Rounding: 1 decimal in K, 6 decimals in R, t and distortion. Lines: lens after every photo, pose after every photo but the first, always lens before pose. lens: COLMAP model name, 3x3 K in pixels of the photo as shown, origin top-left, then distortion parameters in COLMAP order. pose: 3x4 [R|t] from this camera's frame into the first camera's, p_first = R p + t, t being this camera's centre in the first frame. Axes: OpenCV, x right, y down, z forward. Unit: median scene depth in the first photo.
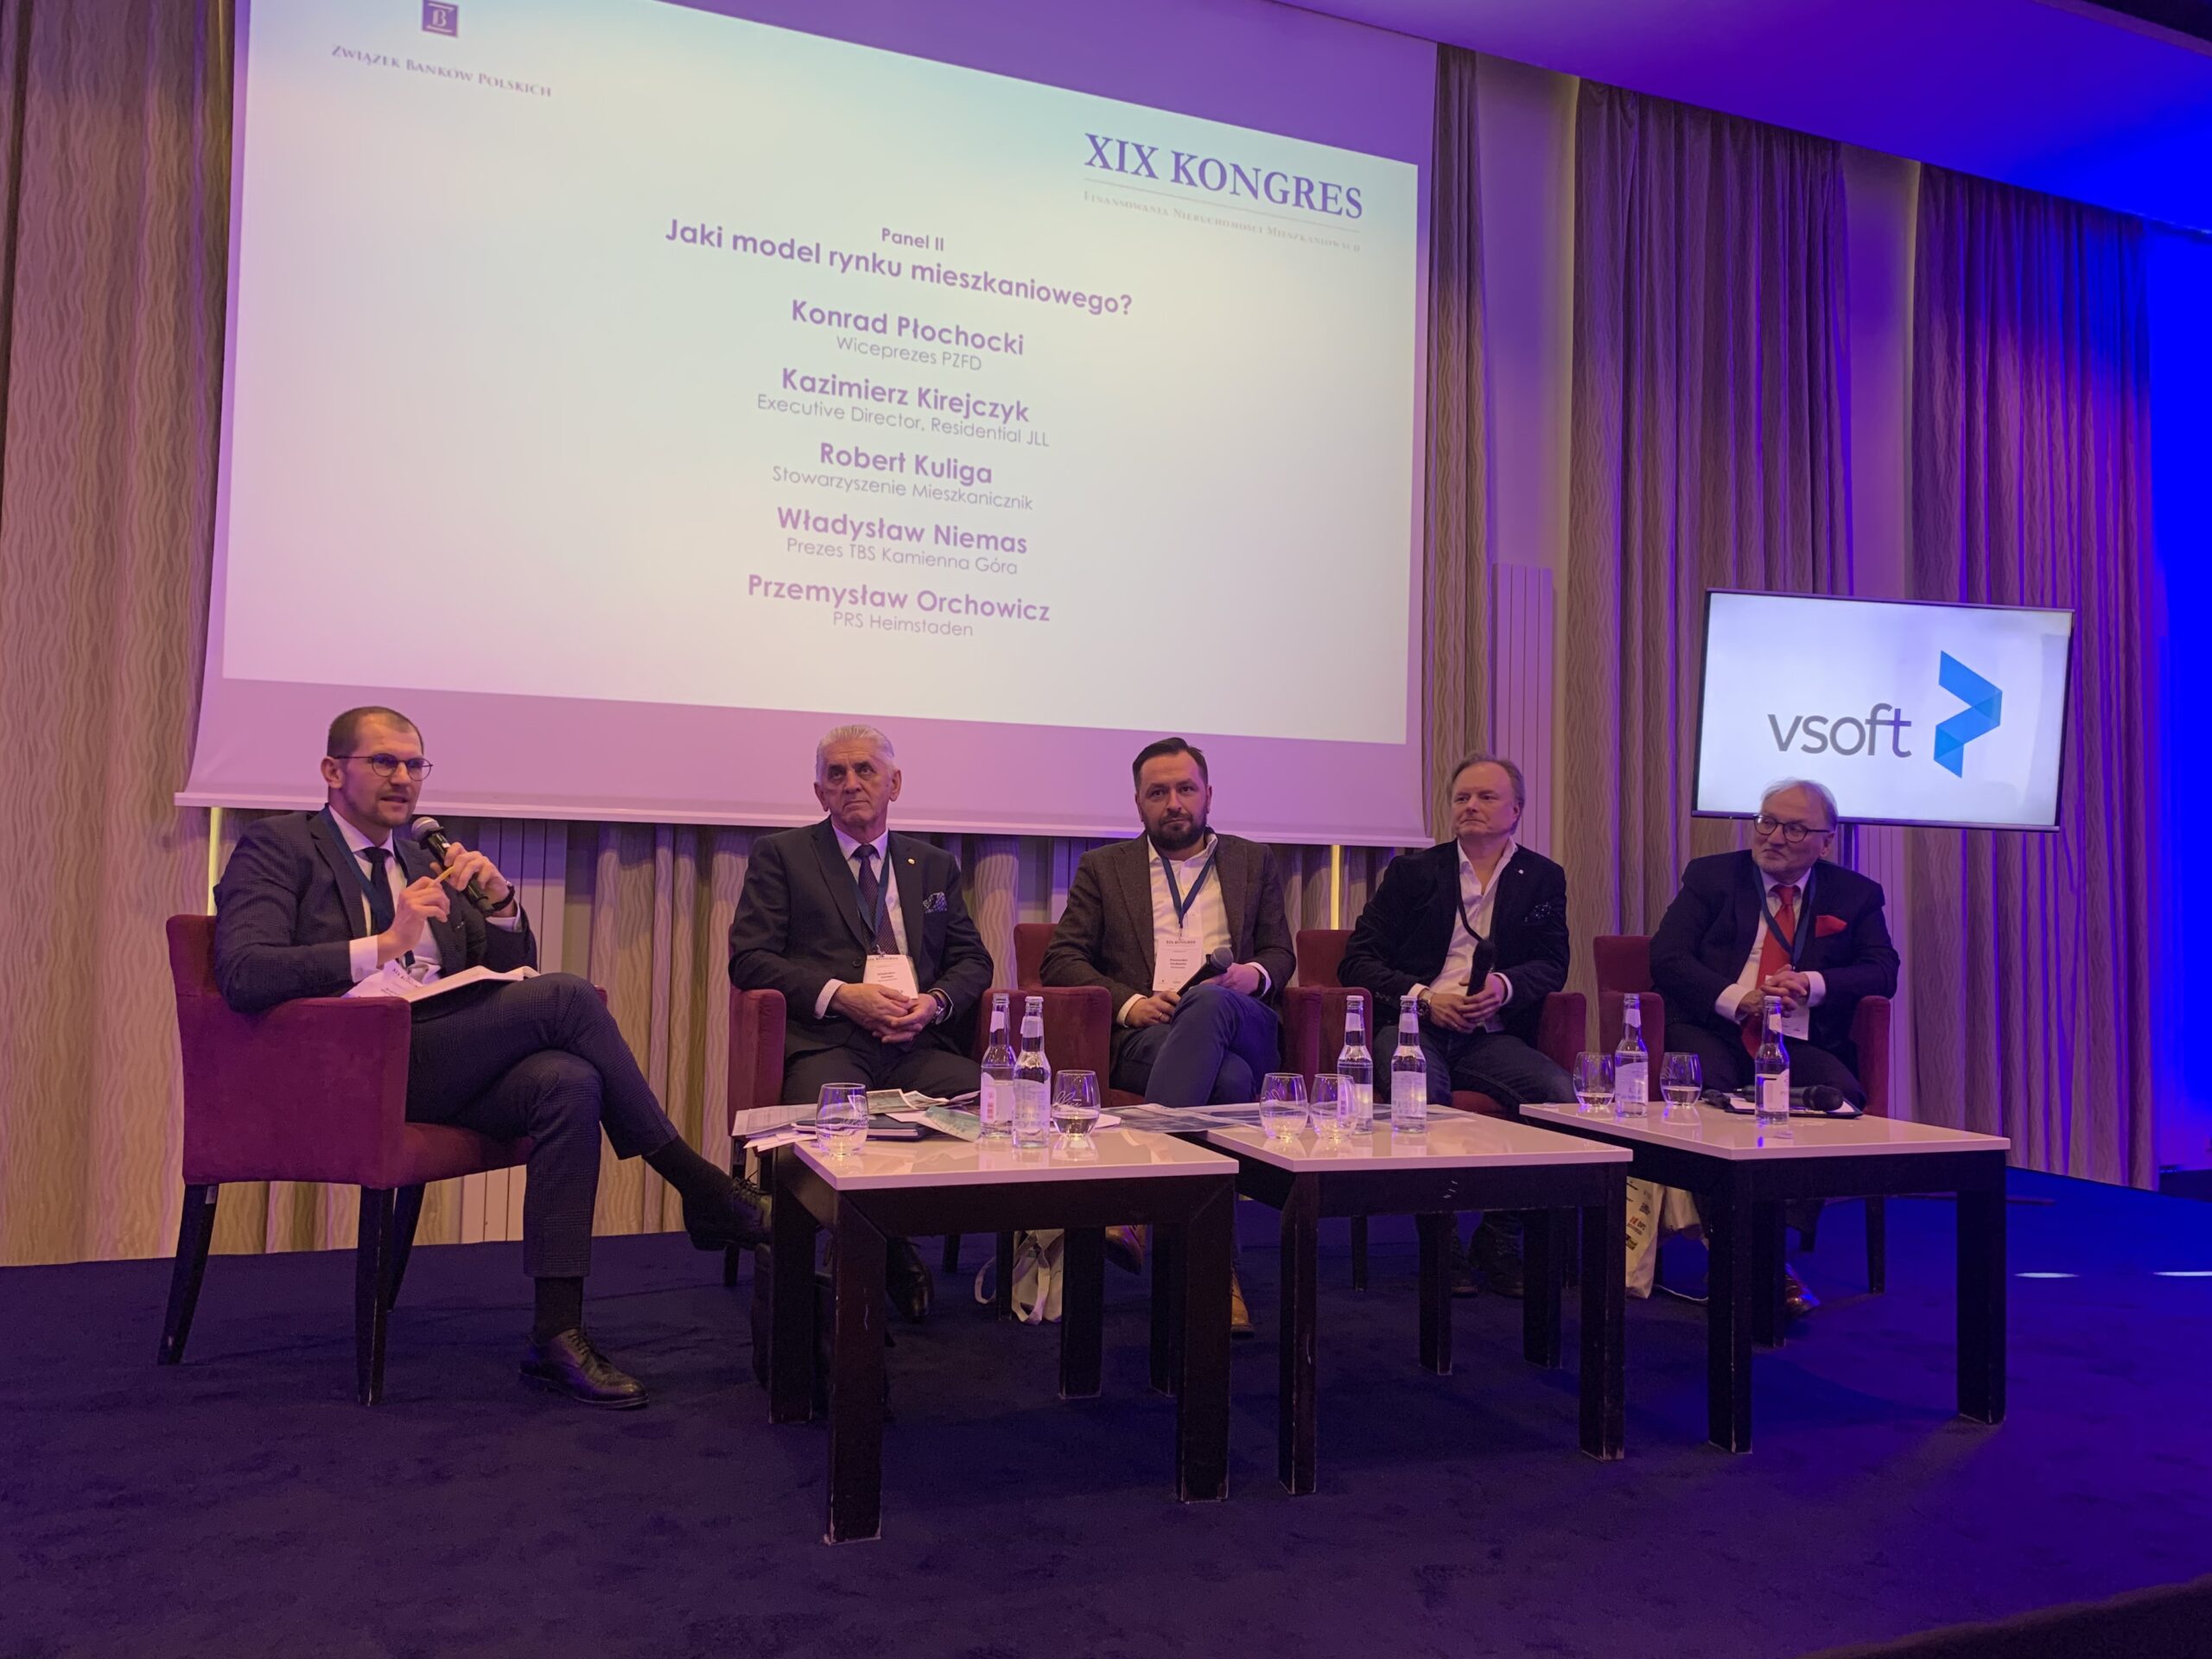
lens RADIAL K [[1676.6, 0, 1100.8], [0, 1676.6, 839.6], [0, 0, 1]] dist [0.007027, -0.002461]
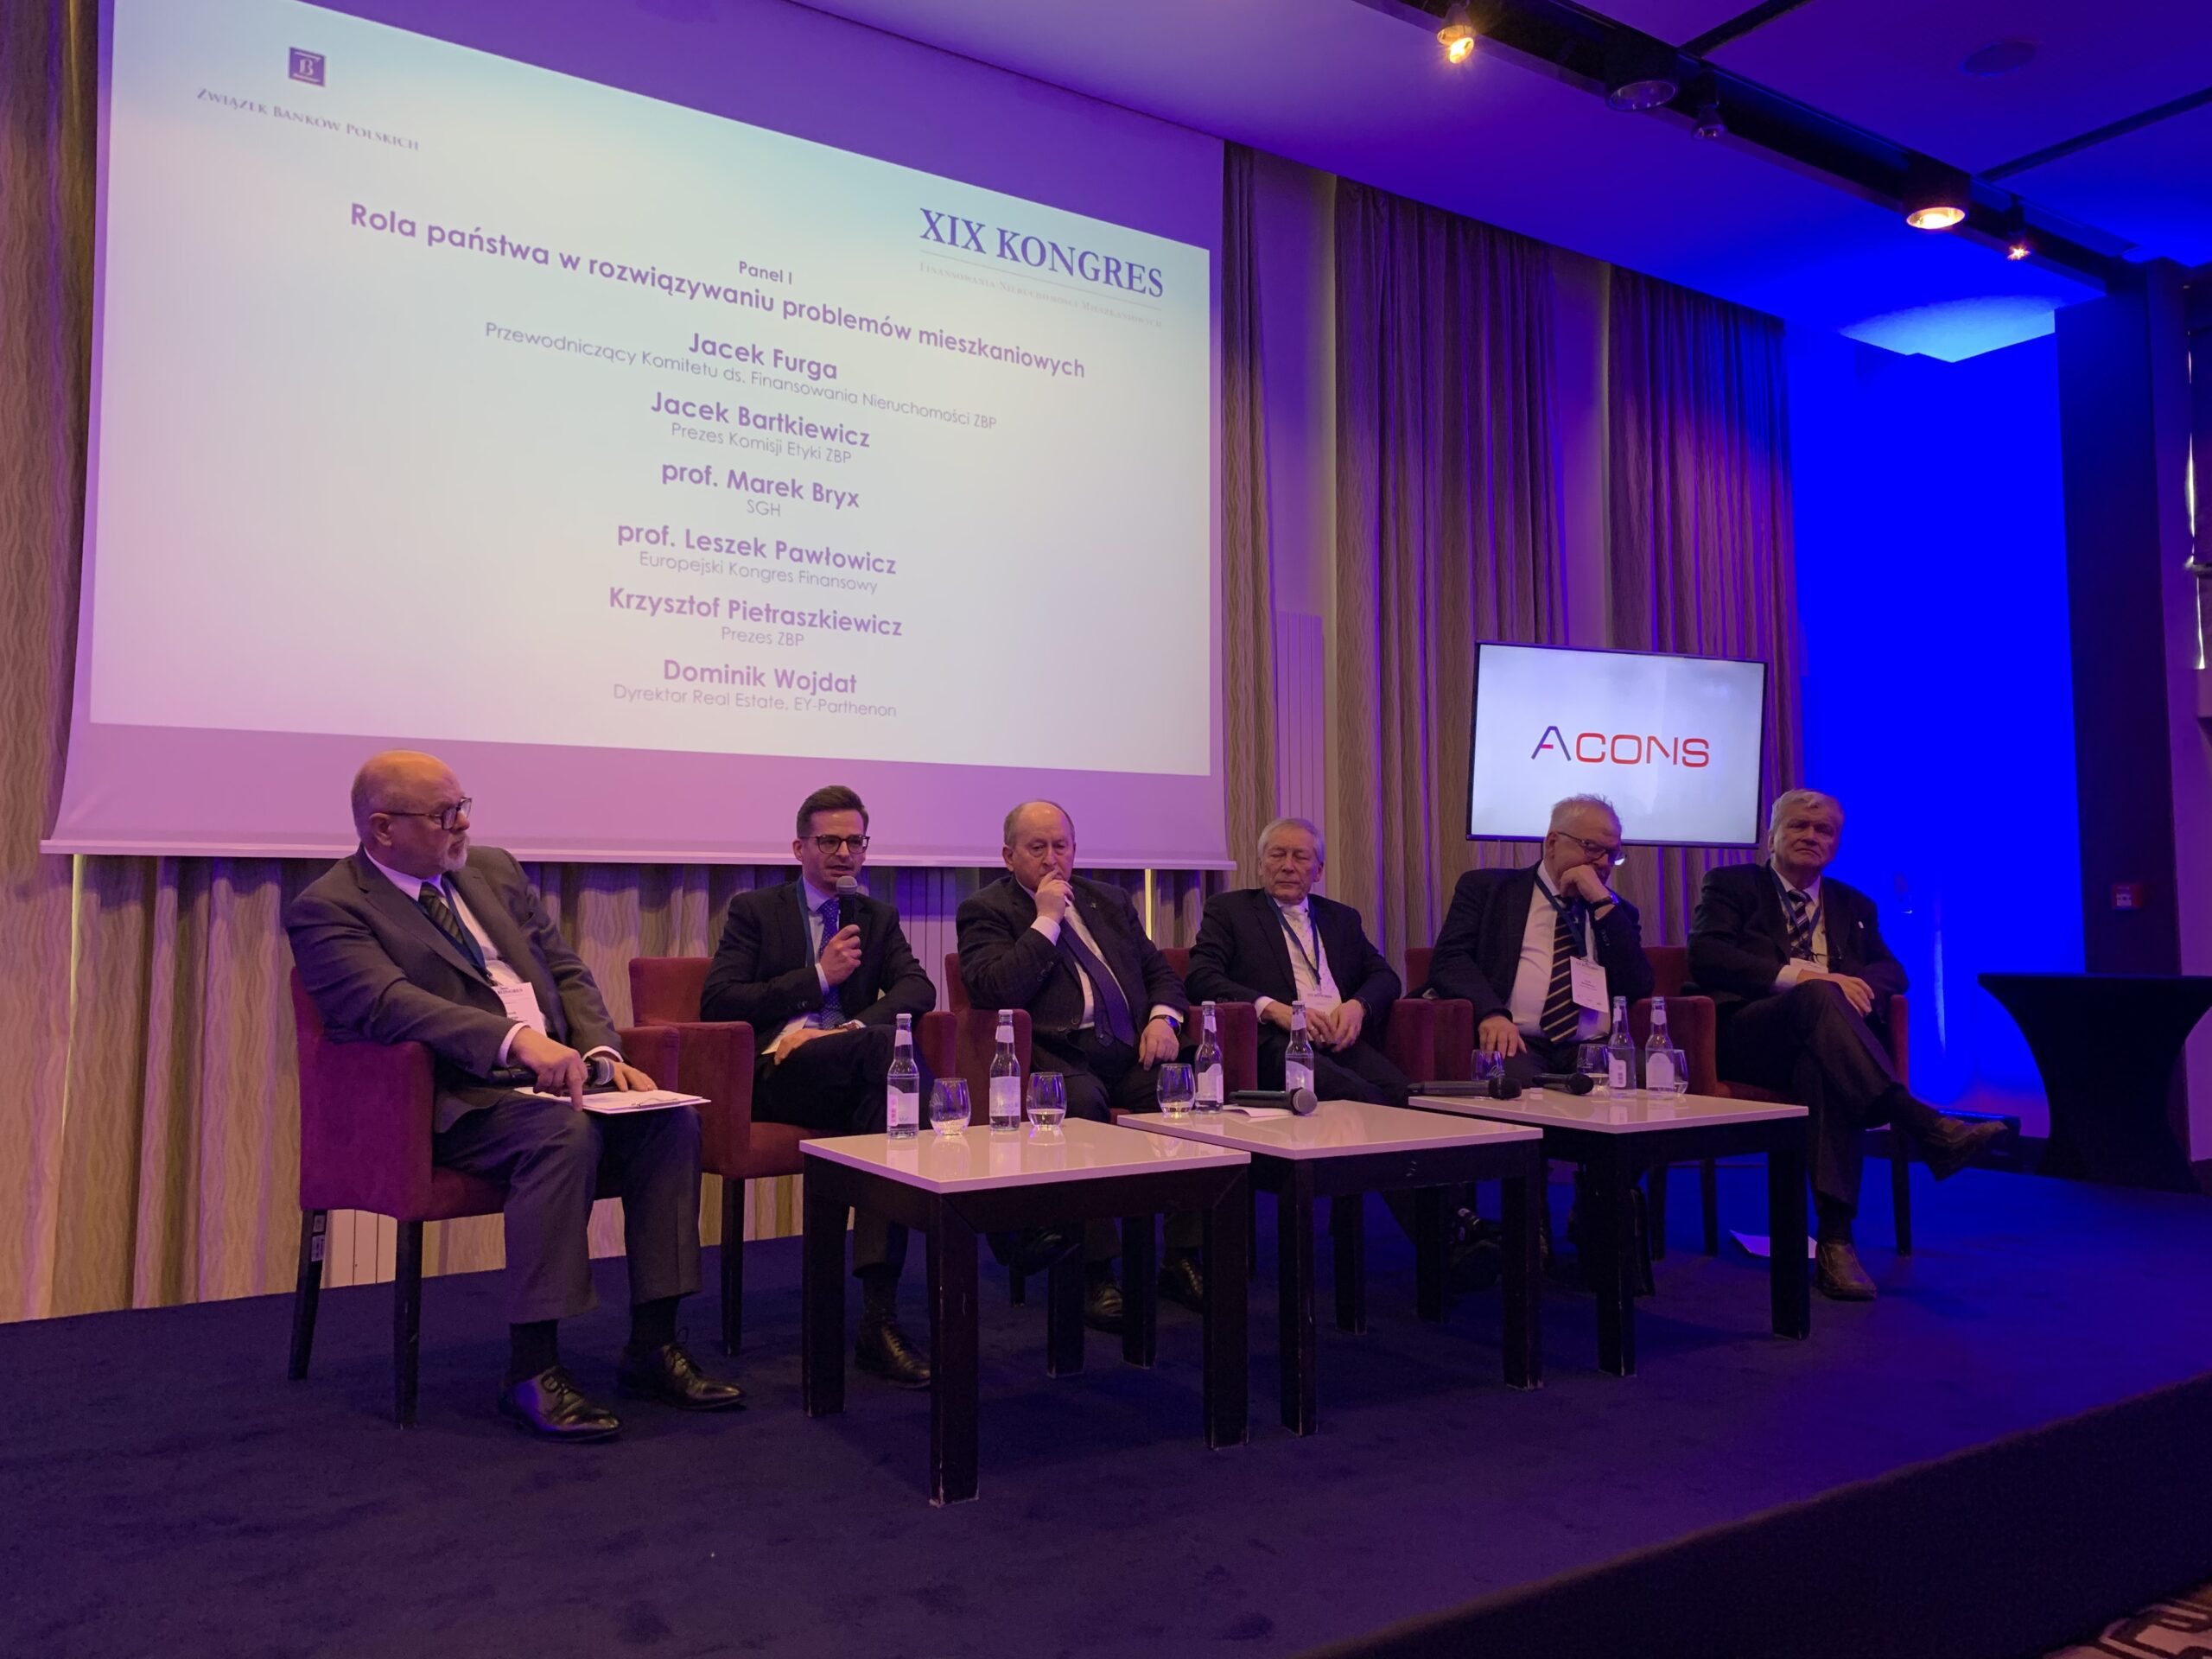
lens RADIAL K [[1672.7, 0, 1088.8], [0, 1672.7, 826.8], [0, 0, 1]] dist [0.006427, -0.002424]
pose [[0.981188, -0.011546, 0.192709, -0.117430], [0.014659, 0.999784, -0.014733, -0.010197], [-0.192497, 0.017281, 0.981145, -0.061316]]
